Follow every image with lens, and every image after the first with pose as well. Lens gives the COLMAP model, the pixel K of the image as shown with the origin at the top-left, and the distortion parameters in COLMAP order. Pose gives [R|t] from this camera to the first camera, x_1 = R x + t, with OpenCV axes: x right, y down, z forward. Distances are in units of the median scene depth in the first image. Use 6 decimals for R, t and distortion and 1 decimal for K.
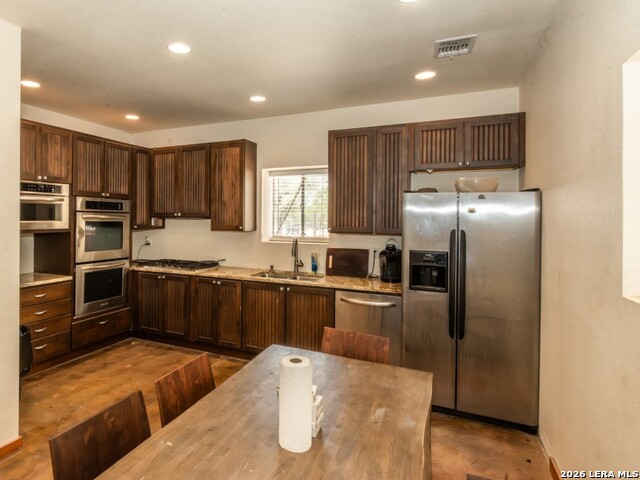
lens RADIAL K [[492.3, 0, 320.0], [0, 492.3, 240.0], [0, 0, 1]] dist [0.002238, 0.003196]
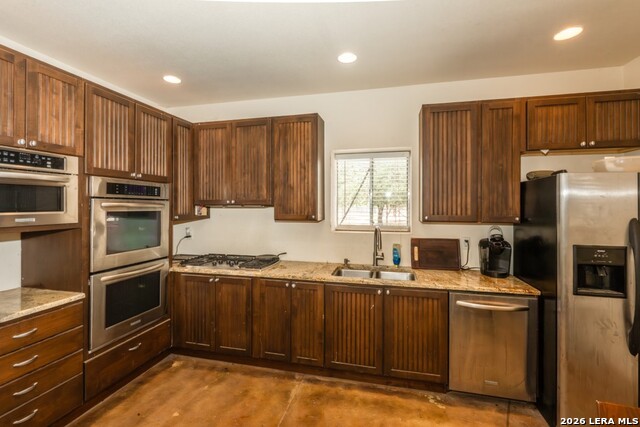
lens RADIAL K [[281.8, 0, 320.0], [0, 281.8, 213.5], [0, 0, 1]] dist [-0.001000, -0.000405]
pose [[0.978392, -0.012611, 0.206373, -0.254218], [0.015933, 0.999769, -0.014442, -0.024098], [-0.206143, 0.017418, 0.978367, 0.530739]]
